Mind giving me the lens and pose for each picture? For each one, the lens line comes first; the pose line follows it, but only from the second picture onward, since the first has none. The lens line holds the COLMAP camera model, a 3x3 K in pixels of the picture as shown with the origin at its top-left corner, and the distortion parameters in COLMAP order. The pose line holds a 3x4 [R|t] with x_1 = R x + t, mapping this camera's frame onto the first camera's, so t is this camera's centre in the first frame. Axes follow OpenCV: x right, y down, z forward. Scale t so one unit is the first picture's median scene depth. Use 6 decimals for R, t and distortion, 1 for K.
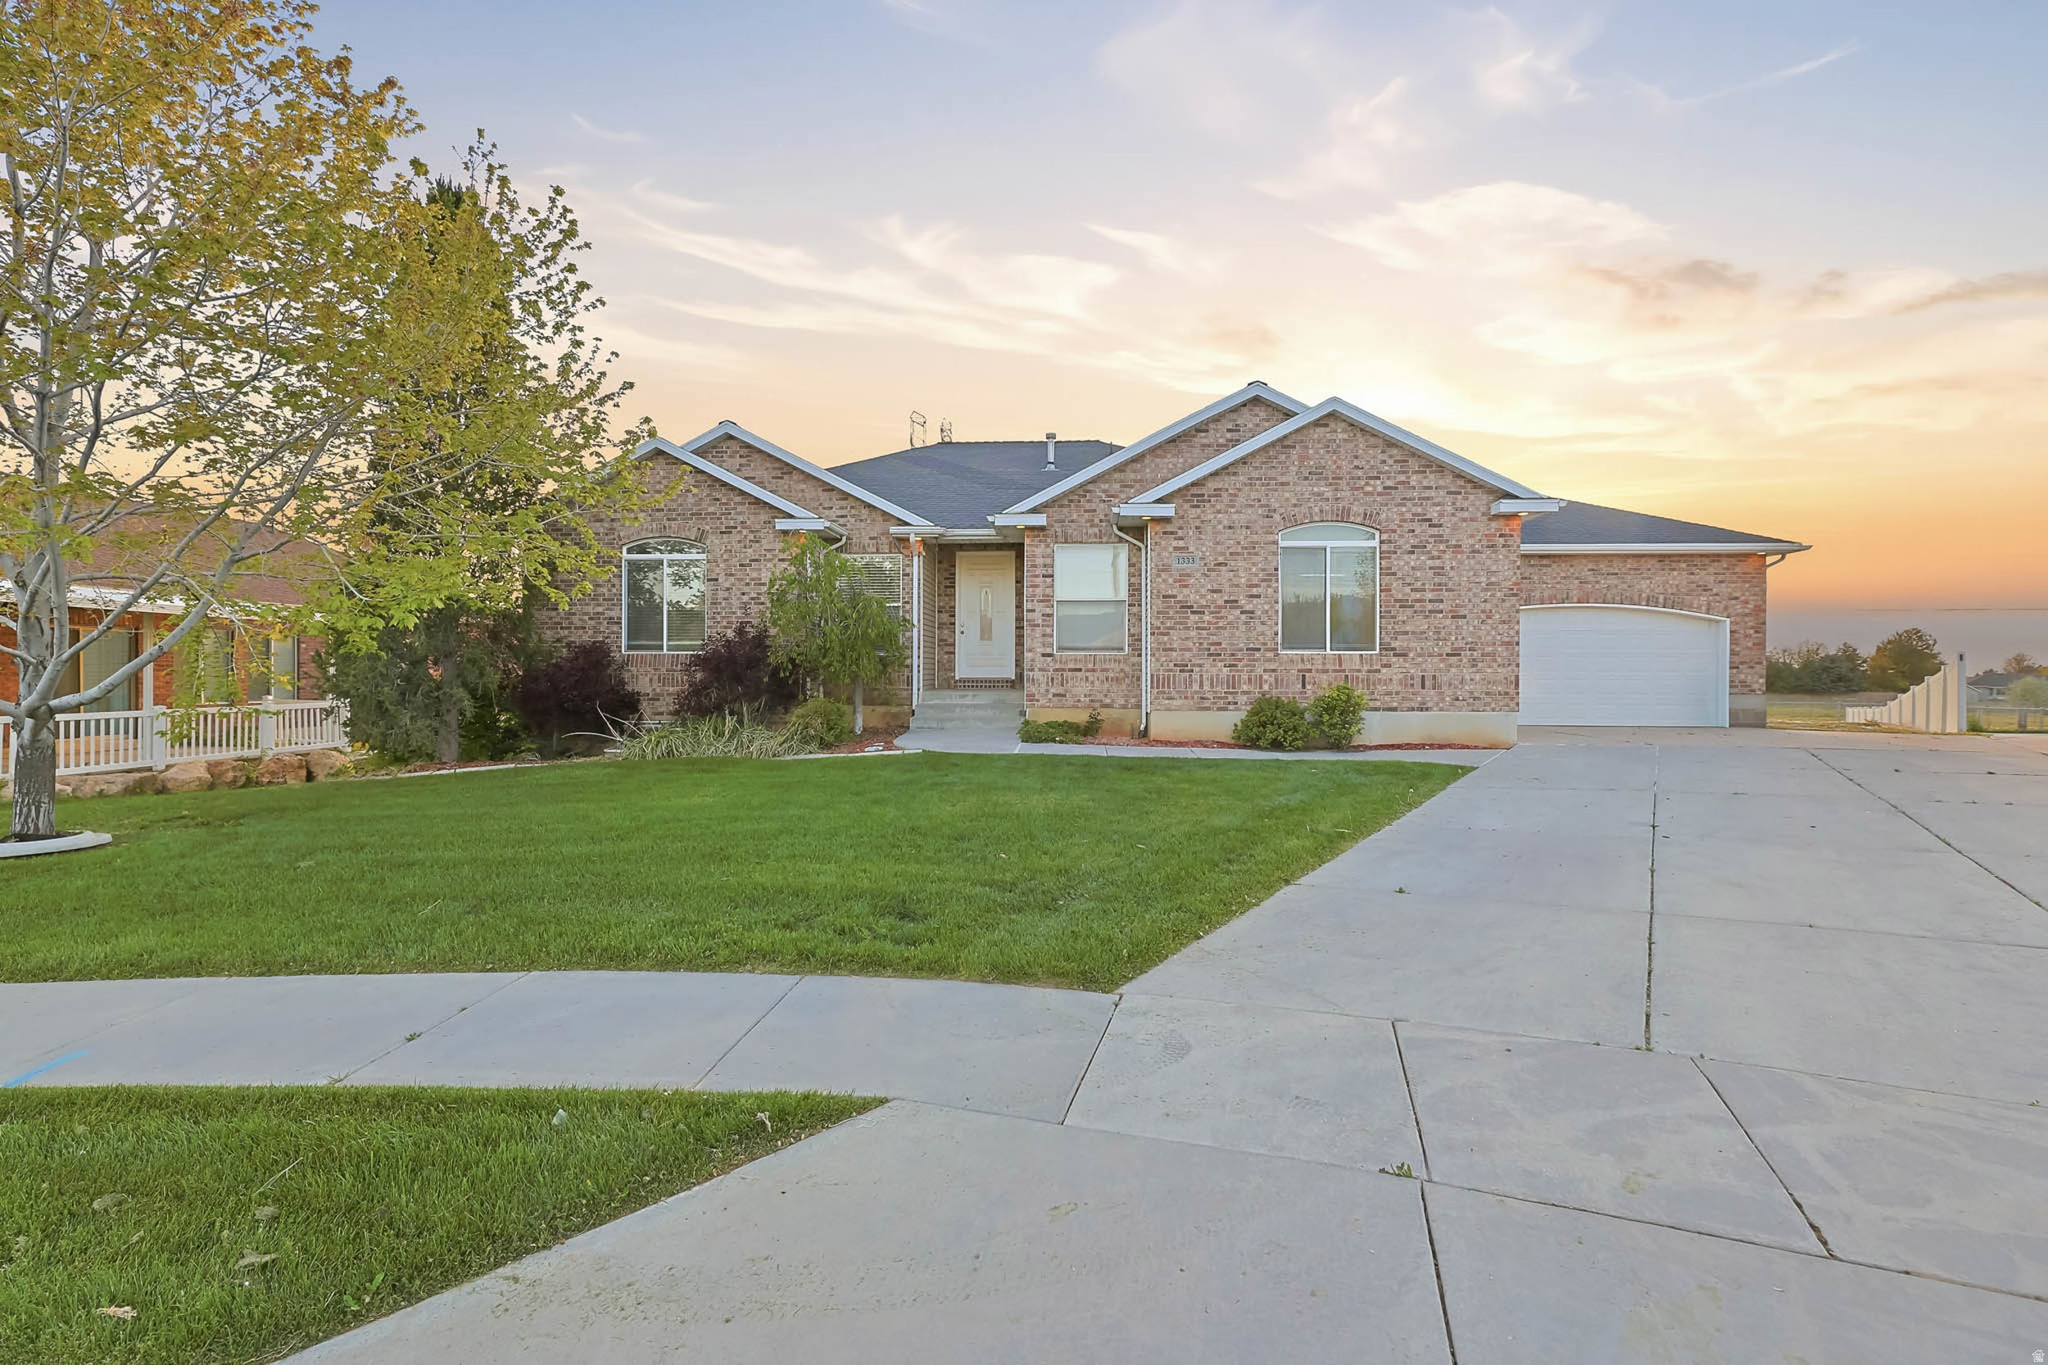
lens RADIAL K [[1026.7, 0, 1026.9], [0, 1026.7, 659.6], [0, 0, 1]] dist [-0.003869, -0.000827]
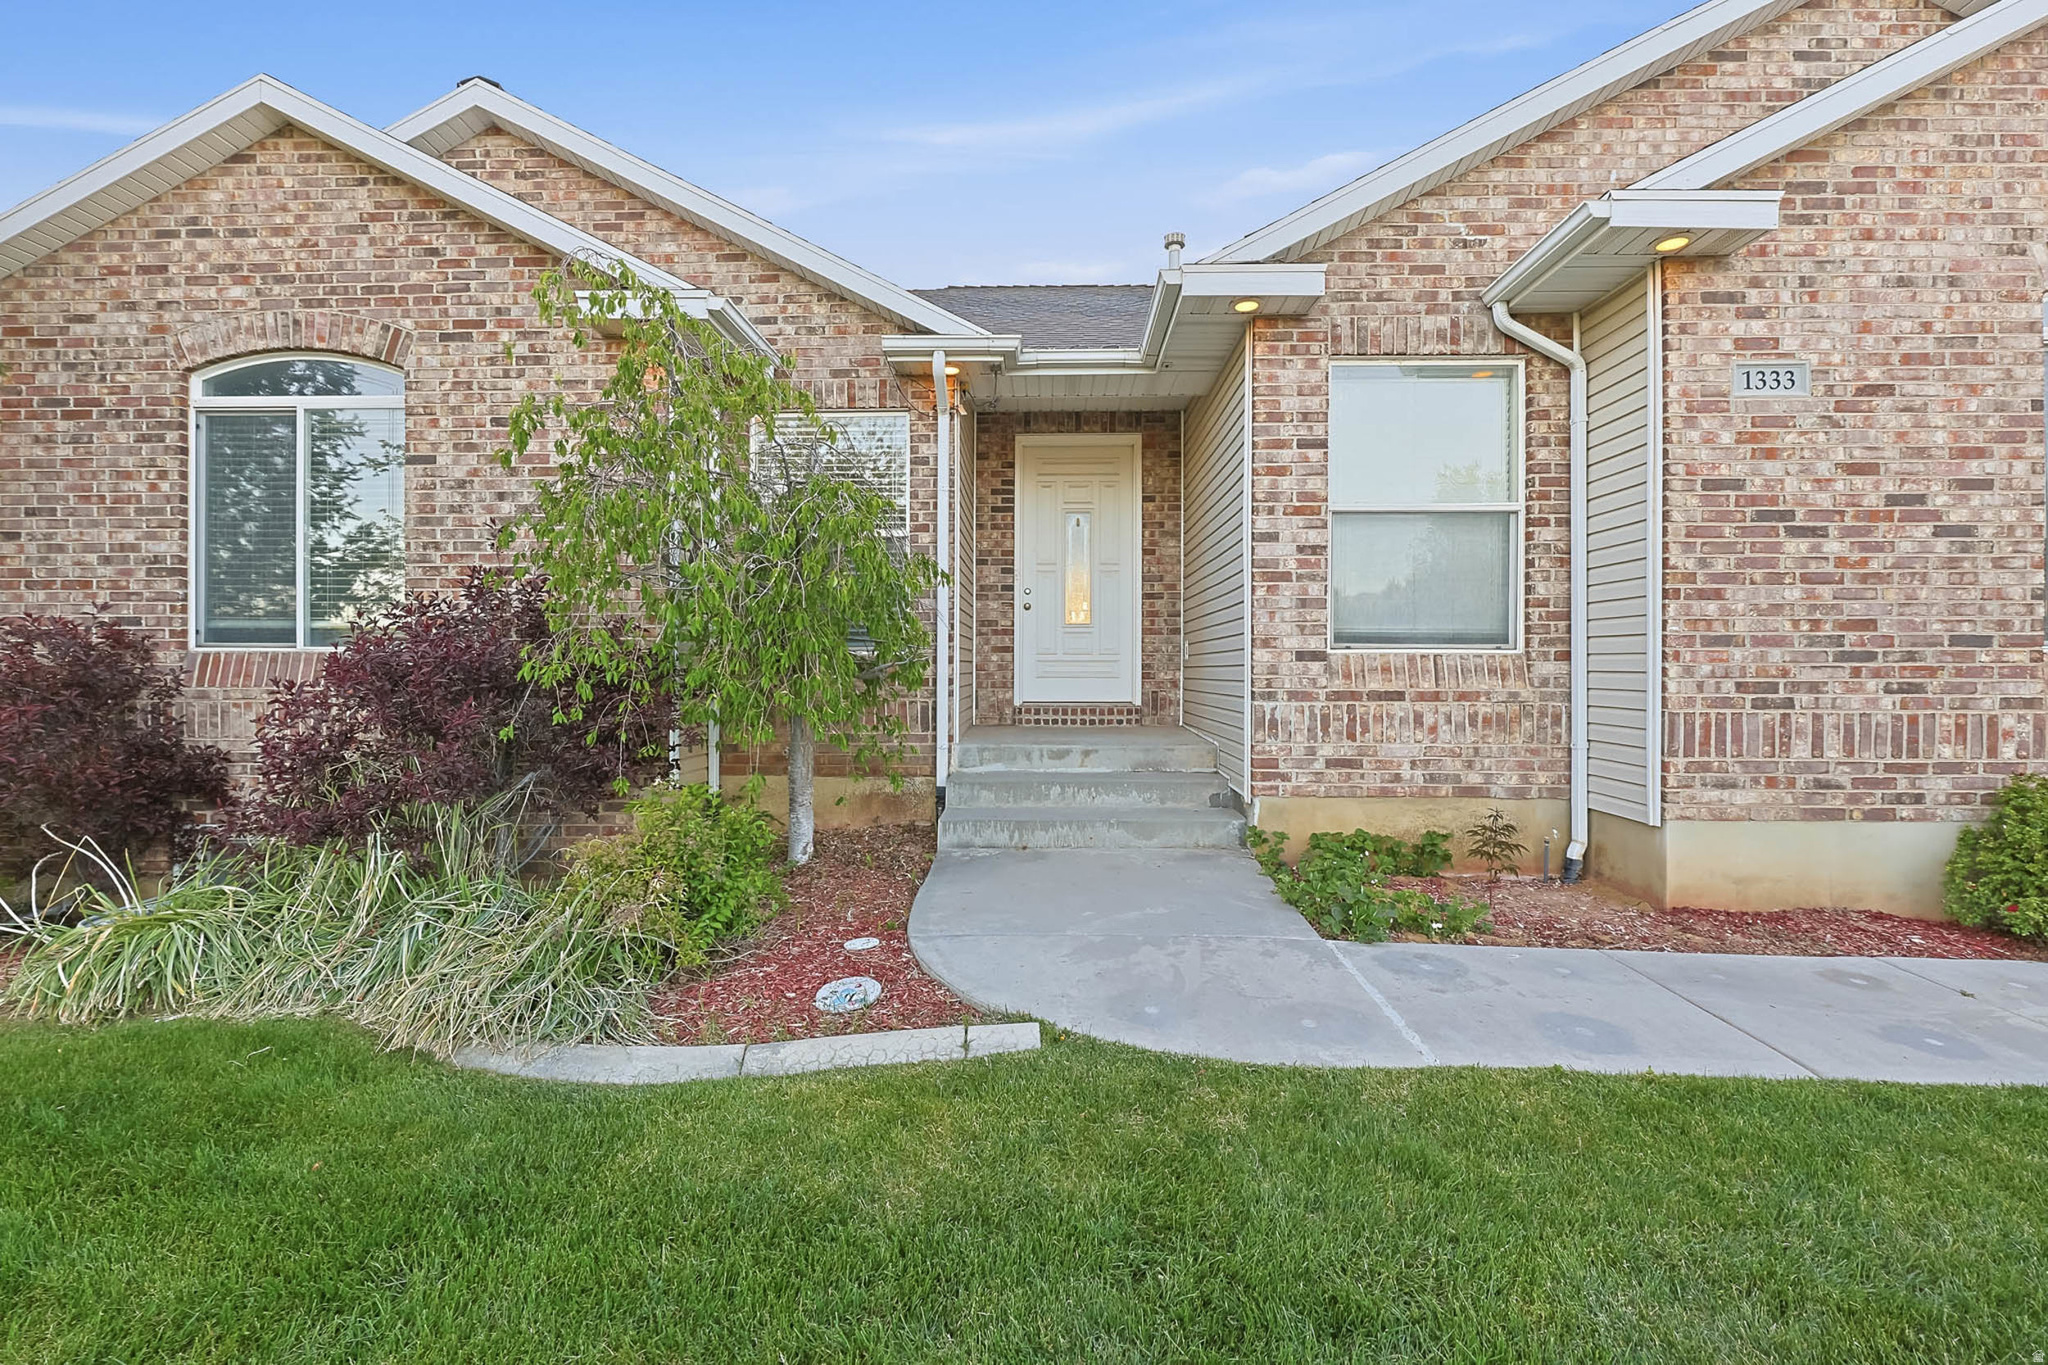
lens RADIAL K [[1026.7, 0, 1026.9], [0, 1026.7, 659.6], [0, 0, 1]] dist [-0.003869, -0.000827]
pose [[0.999247, 0.000041, 0.038803, -0.098032], [-0.000203, 0.999991, 0.004184, -0.004612], [-0.038802, -0.004189, 0.999238, 0.630484]]
